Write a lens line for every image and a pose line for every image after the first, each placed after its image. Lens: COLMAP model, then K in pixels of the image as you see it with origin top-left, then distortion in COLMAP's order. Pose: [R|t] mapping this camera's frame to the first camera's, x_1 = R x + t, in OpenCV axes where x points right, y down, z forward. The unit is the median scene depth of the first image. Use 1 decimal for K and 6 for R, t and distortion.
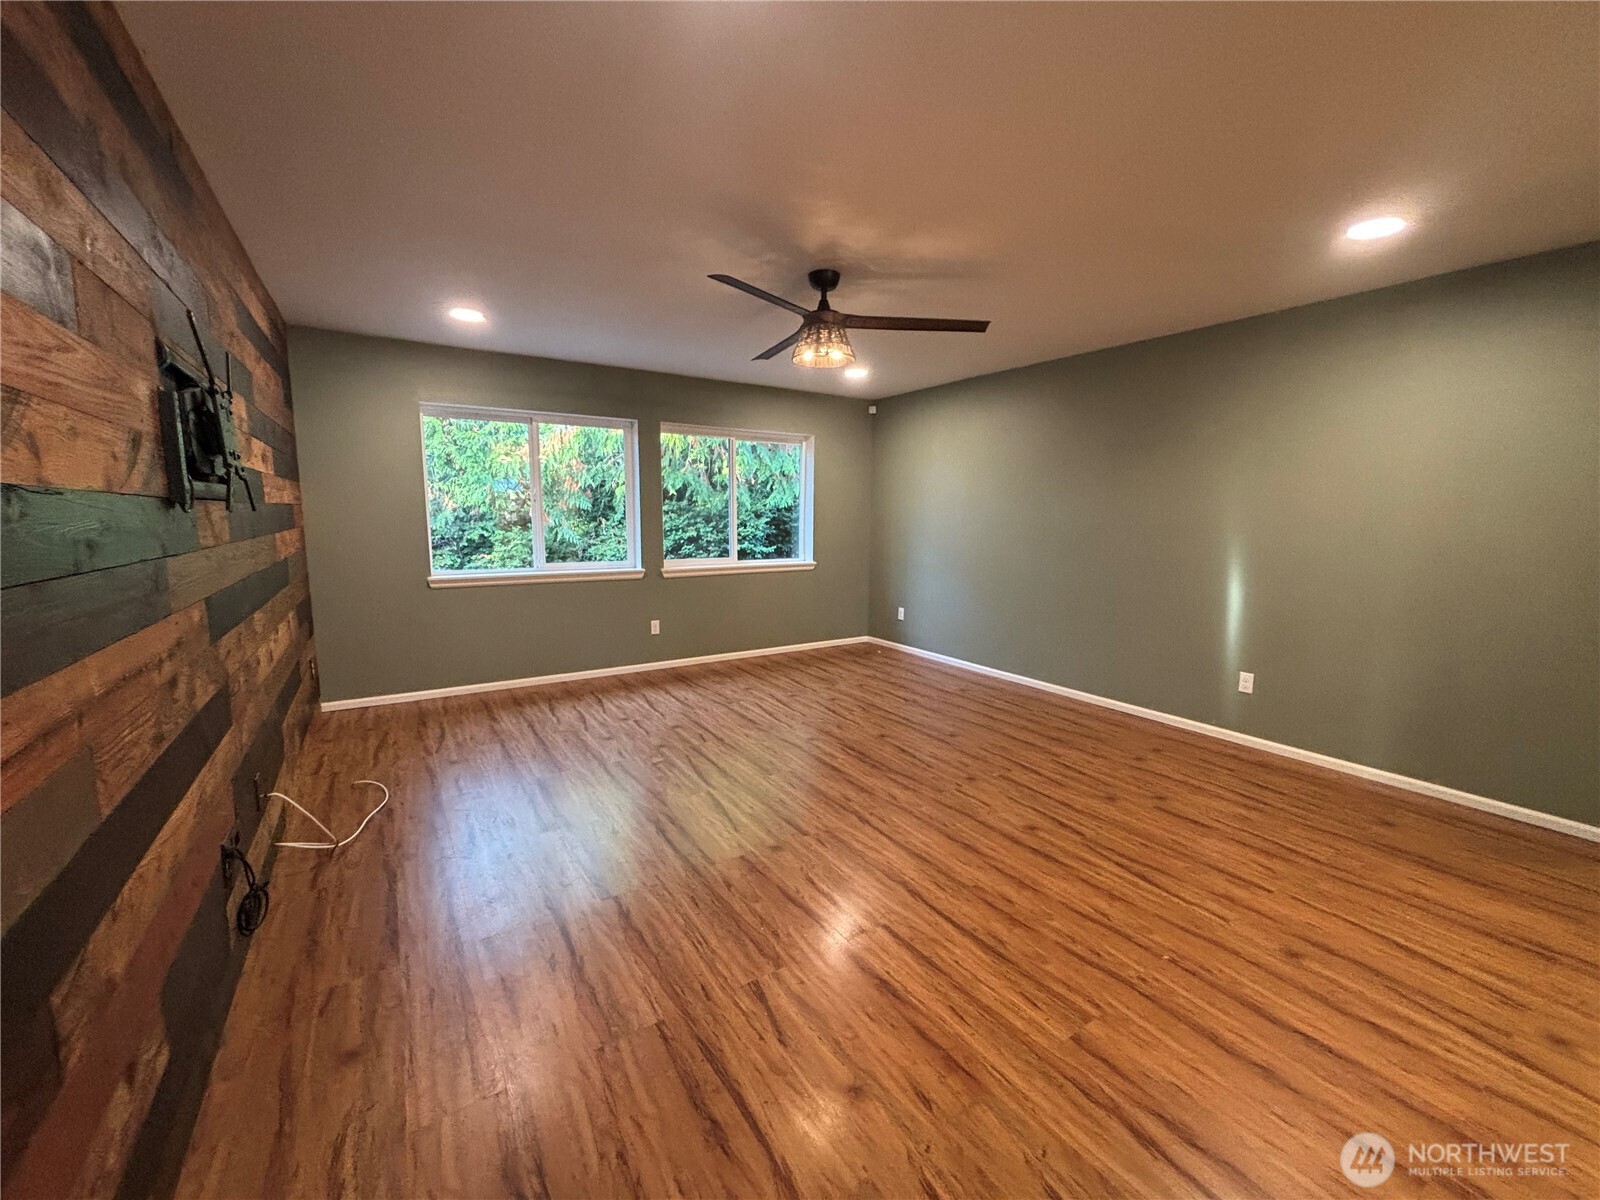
lens RADIAL K [[652.6, 0, 805.9], [0, 652.6, 595.0], [0, 0, 1]] dist [0.000642, 0.000162]
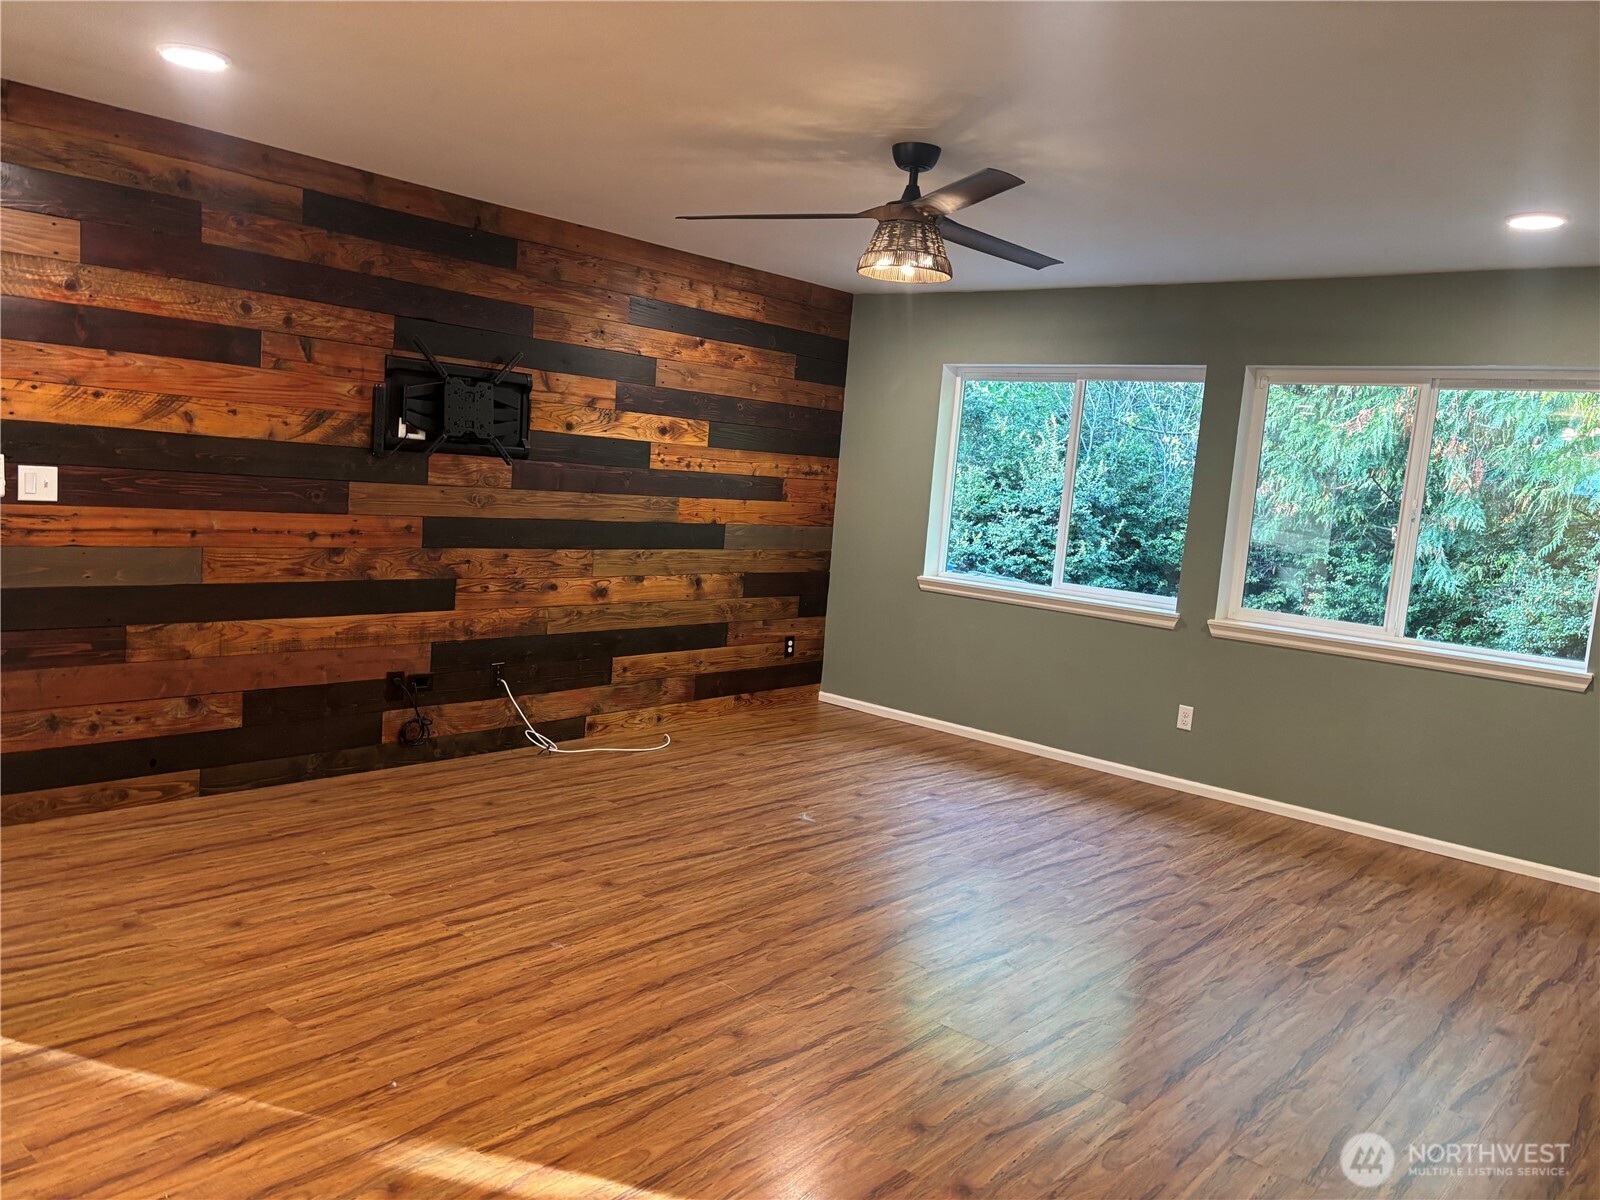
lens RADIAL K [[1210.9, 0, 799.4], [0, 1210.9, 638.8], [0, 0, 1]] dist [0.044691, -0.002910]
pose [[0.280868, 0.154781, -0.947183, 0.937525], [-0.201062, 0.974499, 0.099624, -0.079927], [0.938449, 0.162462, 0.304826, 0.454306]]
